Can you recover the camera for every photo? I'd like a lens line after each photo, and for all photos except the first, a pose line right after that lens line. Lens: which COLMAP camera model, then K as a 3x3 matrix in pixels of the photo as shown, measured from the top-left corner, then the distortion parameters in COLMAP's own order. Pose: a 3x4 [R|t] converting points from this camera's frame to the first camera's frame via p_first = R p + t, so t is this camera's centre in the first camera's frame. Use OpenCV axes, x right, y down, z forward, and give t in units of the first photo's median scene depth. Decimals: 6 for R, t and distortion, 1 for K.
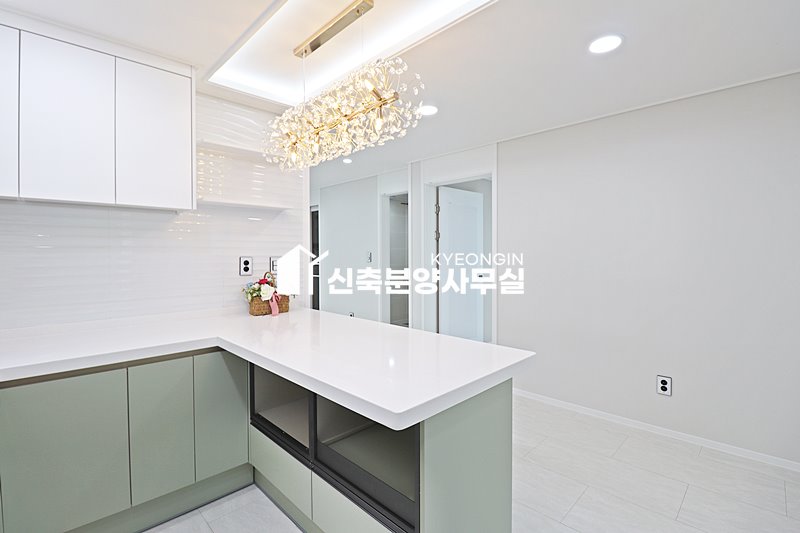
lens RADIAL K [[370.6, 0, 401.8], [0, 370.6, 258.5], [0, 0, 1]] dist [-0.009030, -0.005324]
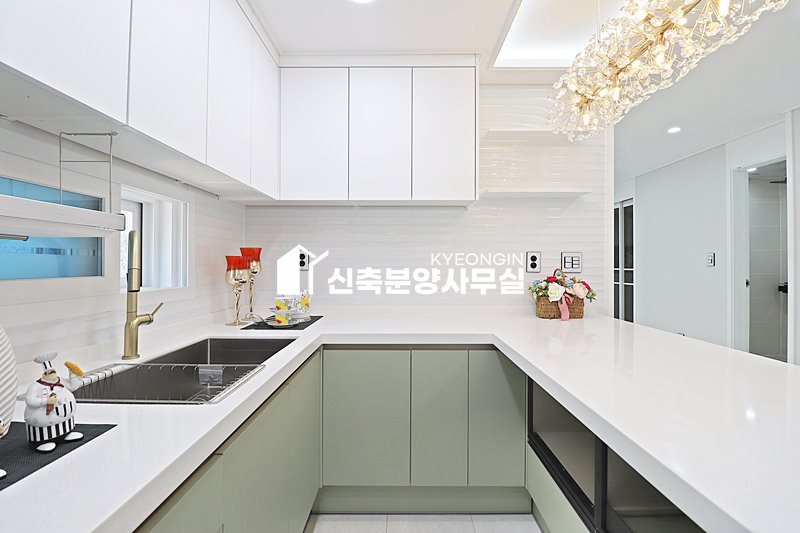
lens RADIAL K [[370.6, 0, 403.0], [0, 370.6, 263.7], [0, 0, 1]] dist [-0.009030, -0.005324]
pose [[0.704207, 0.000208, -0.709994, -0.007803], [-0.012330, 0.999853, -0.011937, 0.040525], [0.709887, 0.017160, 0.704106, 0.151181]]
